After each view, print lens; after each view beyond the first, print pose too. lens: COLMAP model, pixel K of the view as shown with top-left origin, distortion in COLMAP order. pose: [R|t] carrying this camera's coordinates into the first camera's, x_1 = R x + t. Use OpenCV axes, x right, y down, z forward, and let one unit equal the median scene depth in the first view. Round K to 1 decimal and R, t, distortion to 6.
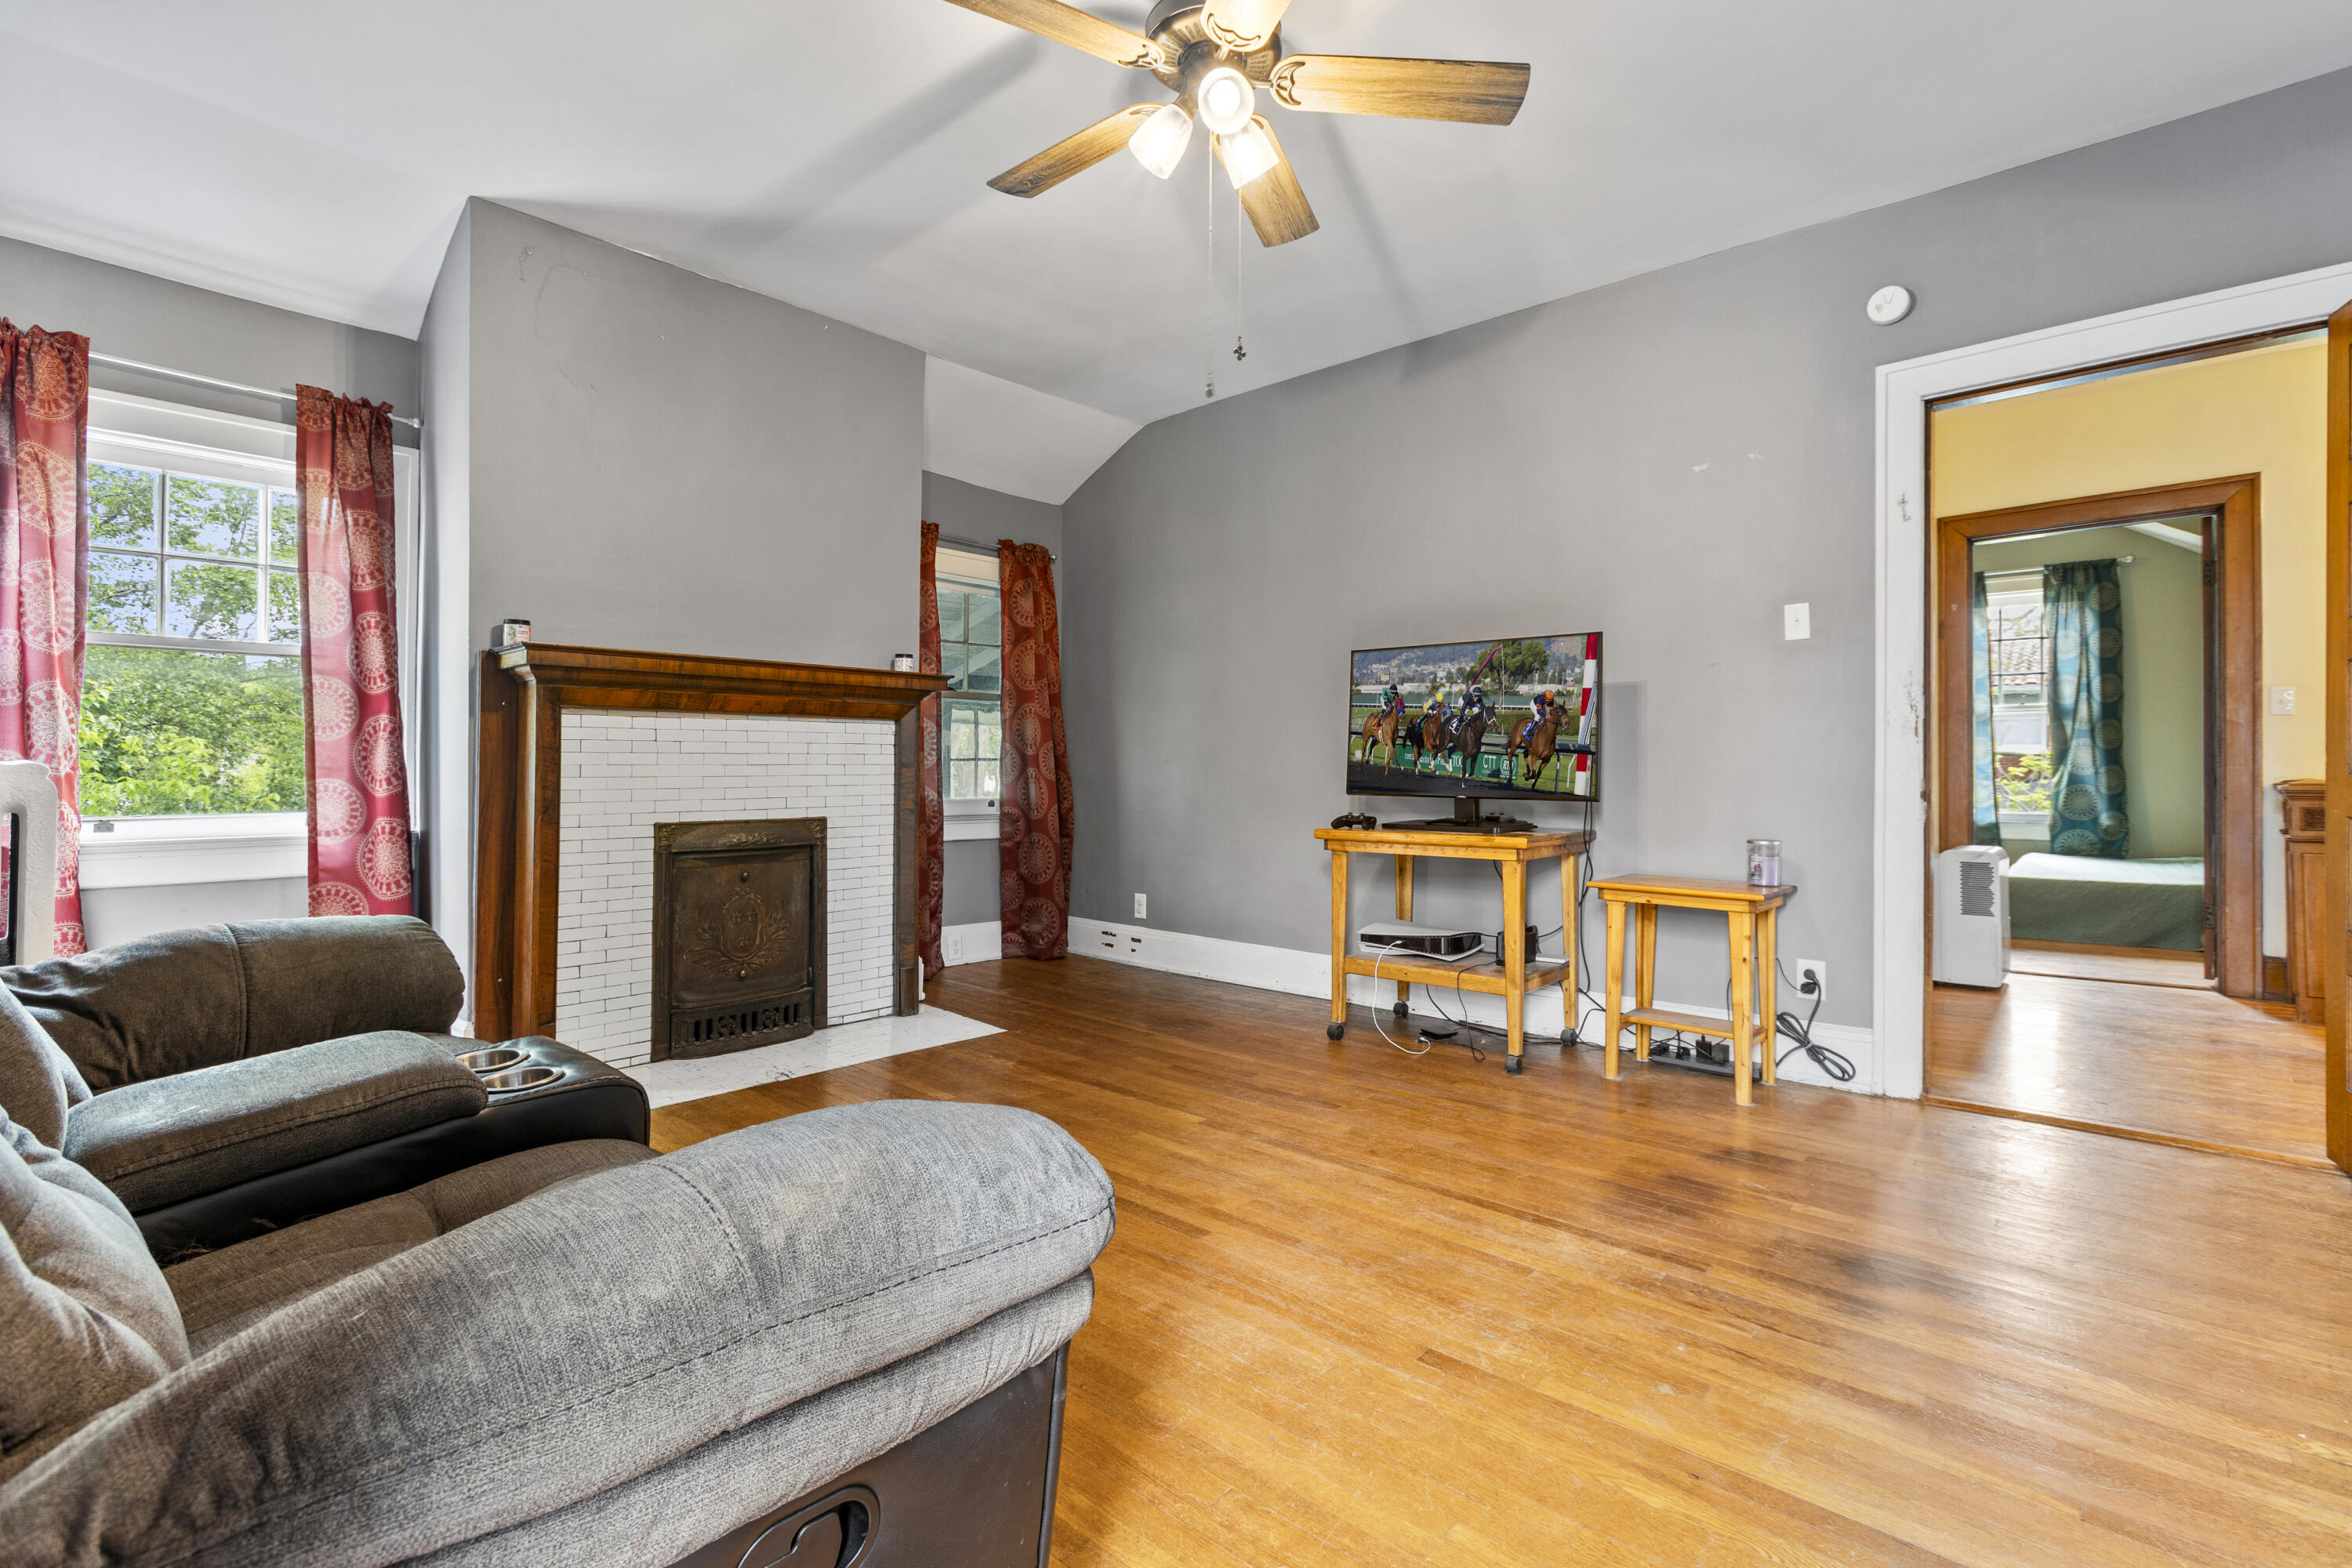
lens RADIAL K [[1074.3, 0, 1170.4], [0, 1074.3, 763.1], [0, 0, 1]] dist [-0.001453, 0.000185]
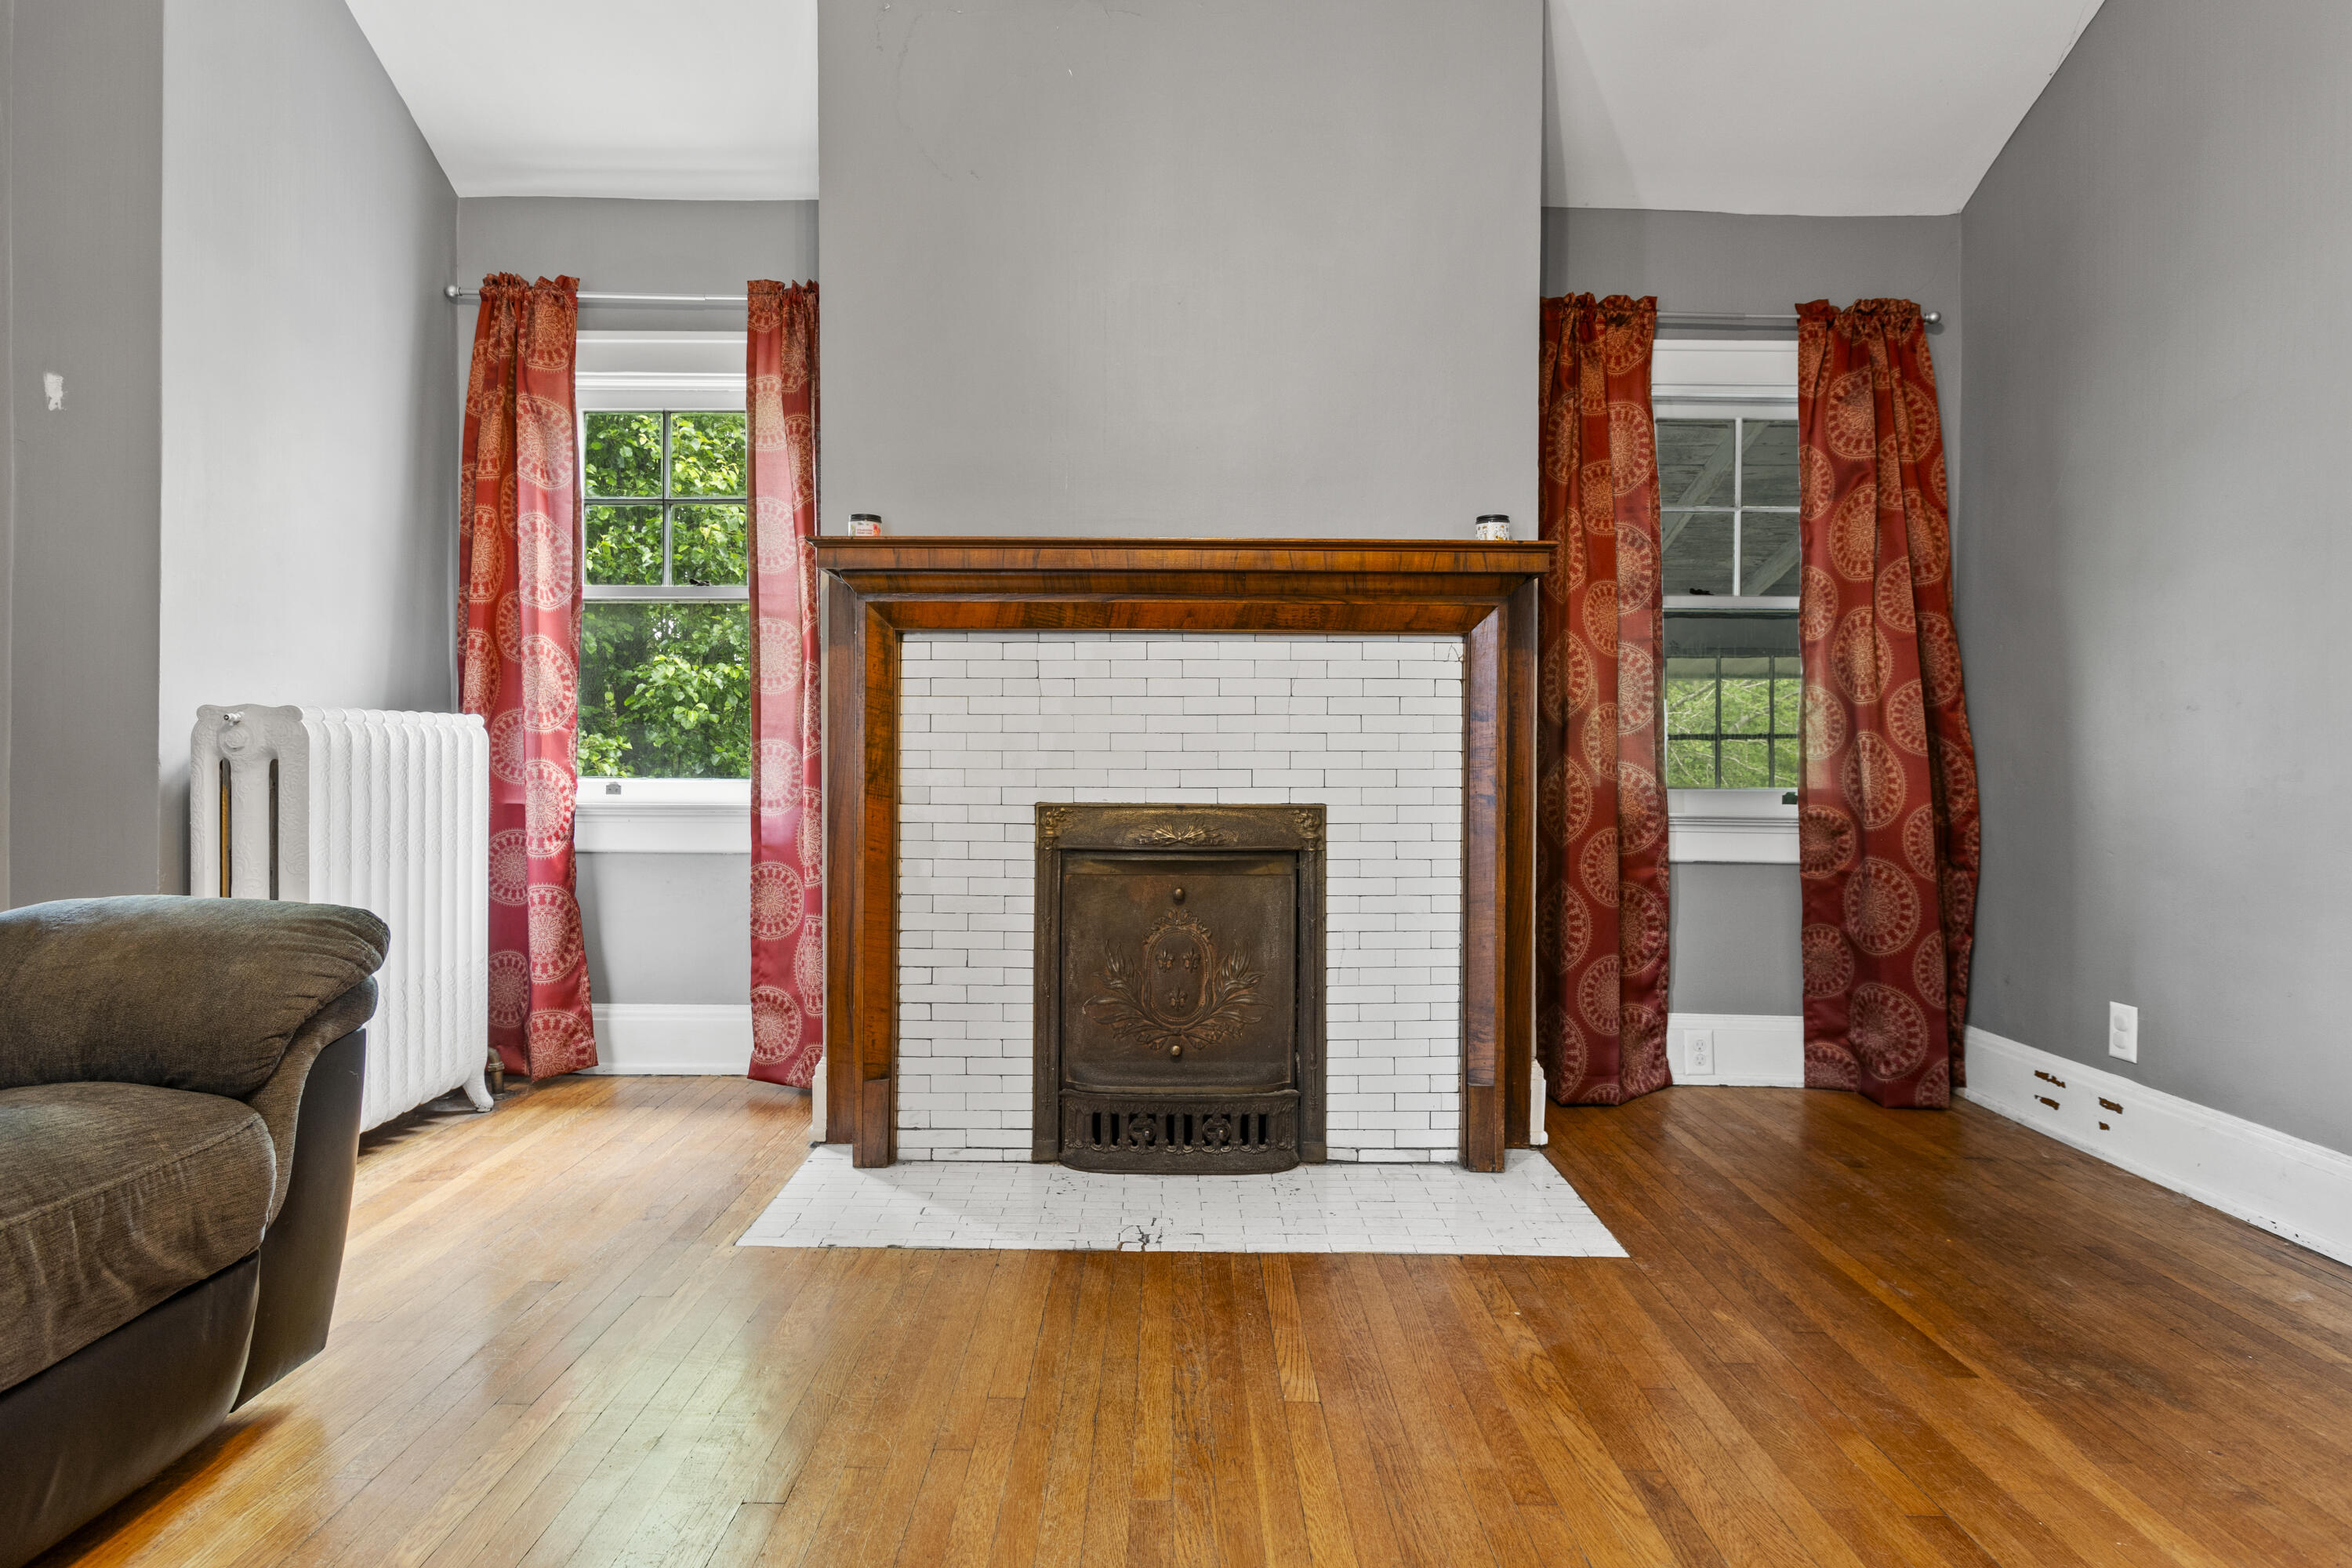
lens RADIAL K [[1245.0, 0, 1173.0], [0, 1245.0, 770.7], [0, 0, 1]] dist [-0.020481, 0.023933]
pose [[0.666166, 0.004593, -0.745790, 0.134961], [-0.000341, 0.999983, 0.005854, 0.029023], [0.745804, -0.003645, 0.666156, 0.506061]]
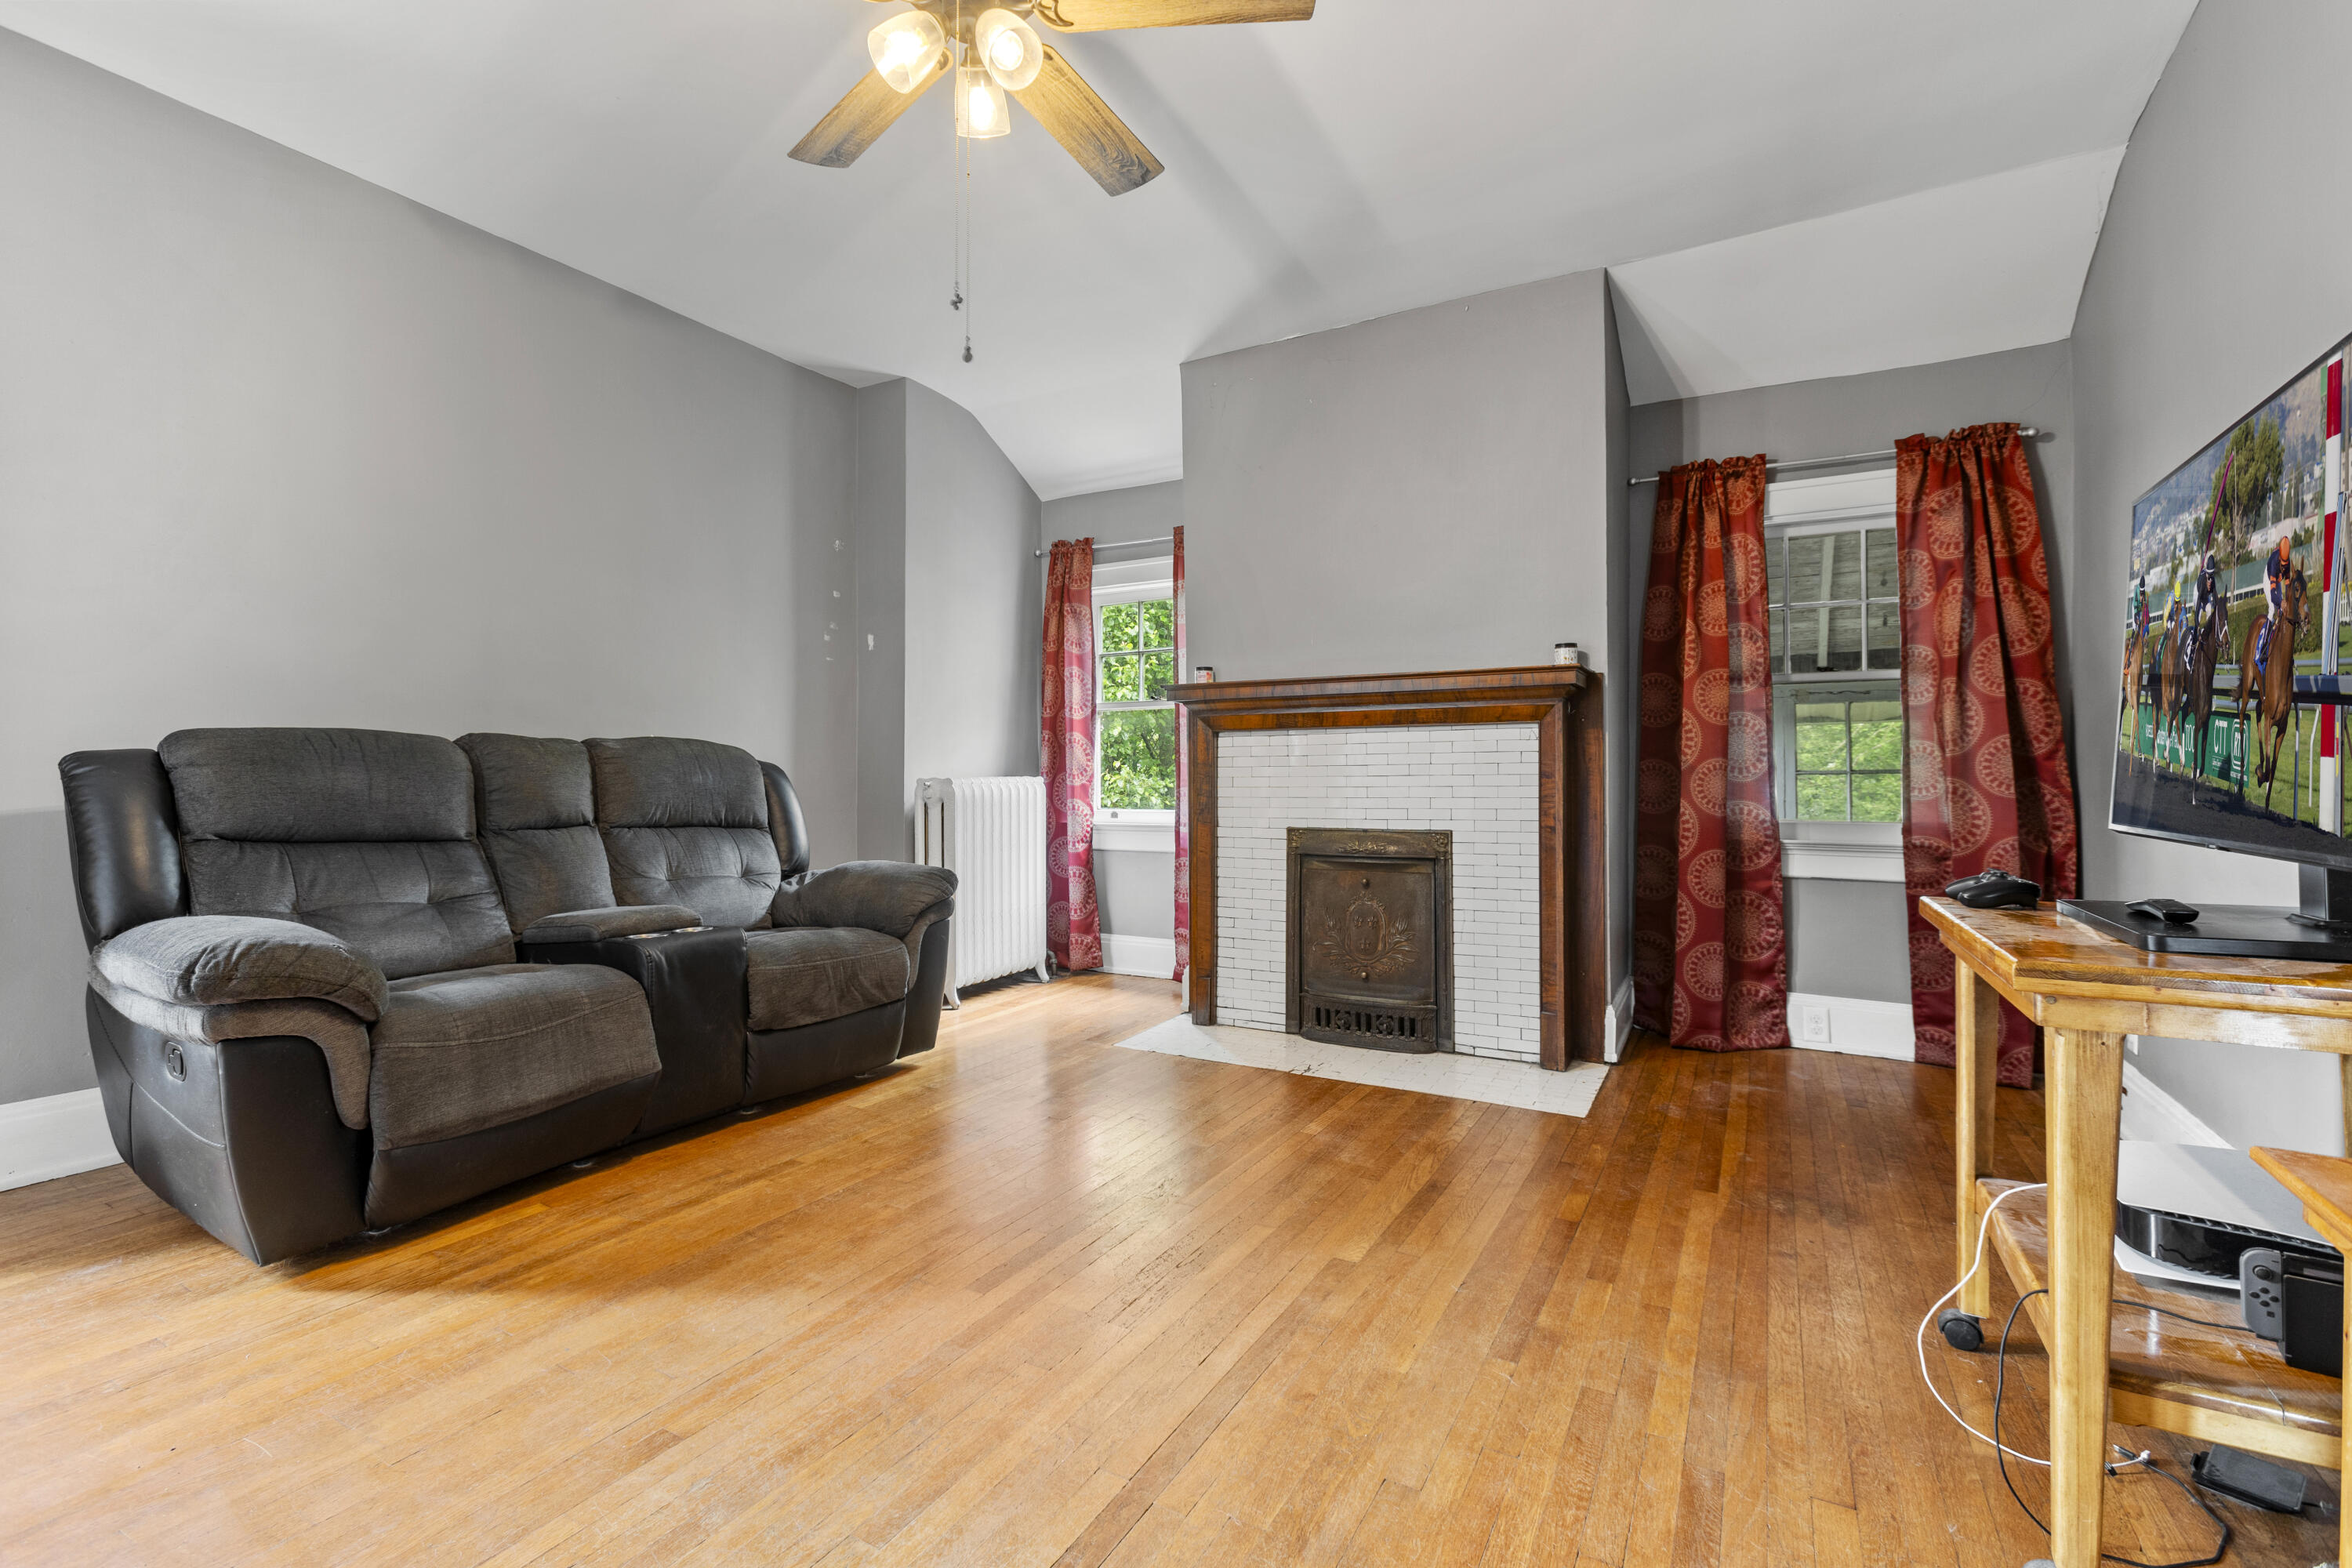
lens RADIAL K [[1065.6, 0, 1176.0], [0, 1065.6, 784.0], [0, 0, 1]] dist [-0.021005, 0.011577]
pose [[0.208261, -0.001993, -0.978071, 0.564801], [0.005925, 0.999982, -0.000776, 0.008923], [0.978055, -0.005633, 0.208269, 0.590744]]
